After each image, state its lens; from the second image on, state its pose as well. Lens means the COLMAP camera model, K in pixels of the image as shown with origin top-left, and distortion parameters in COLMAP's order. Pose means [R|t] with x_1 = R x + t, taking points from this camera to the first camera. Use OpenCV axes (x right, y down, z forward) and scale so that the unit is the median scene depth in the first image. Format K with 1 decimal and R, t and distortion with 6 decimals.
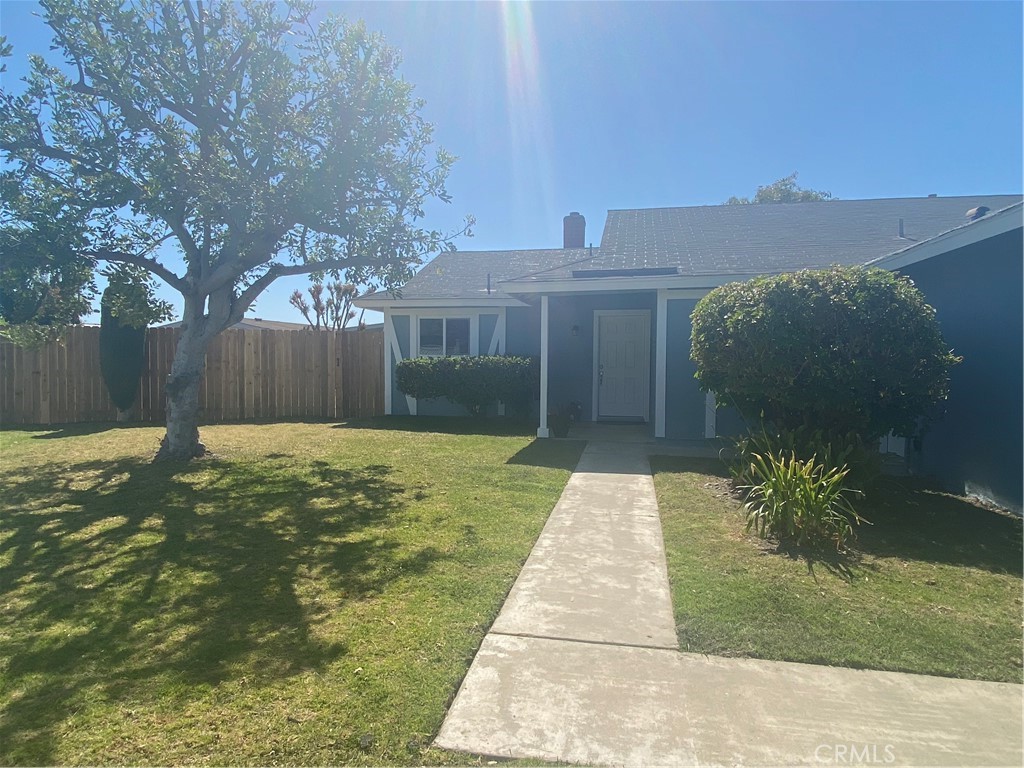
lens RADIAL K [[624.0, 0, 512.0], [0, 624.0, 384.0], [0, 0, 1]] dist [-0.000524, -0.000303]
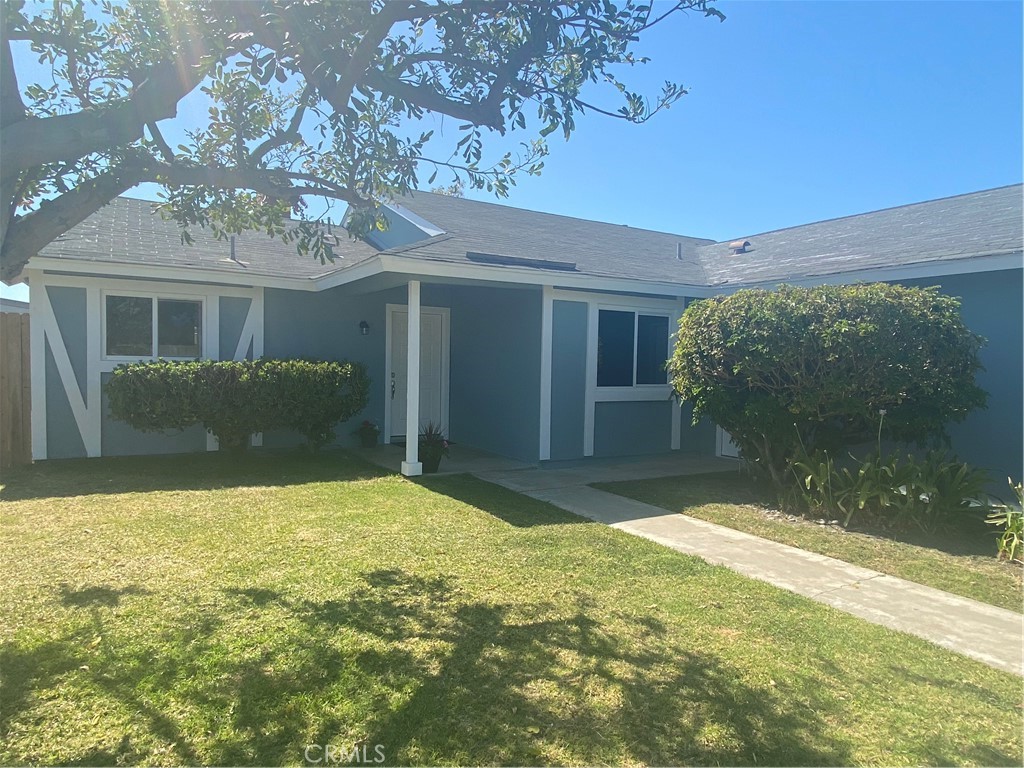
lens RADIAL K [[624.0, 0, 512.0], [0, 624.0, 384.0], [0, 0, 1]] dist [-0.000524, -0.000303]
pose [[0.743646, -0.014042, 0.668426, -0.279563], [0.011498, 0.999900, 0.008214, -0.019803], [-0.668475, 0.001577, 0.743733, 0.300108]]
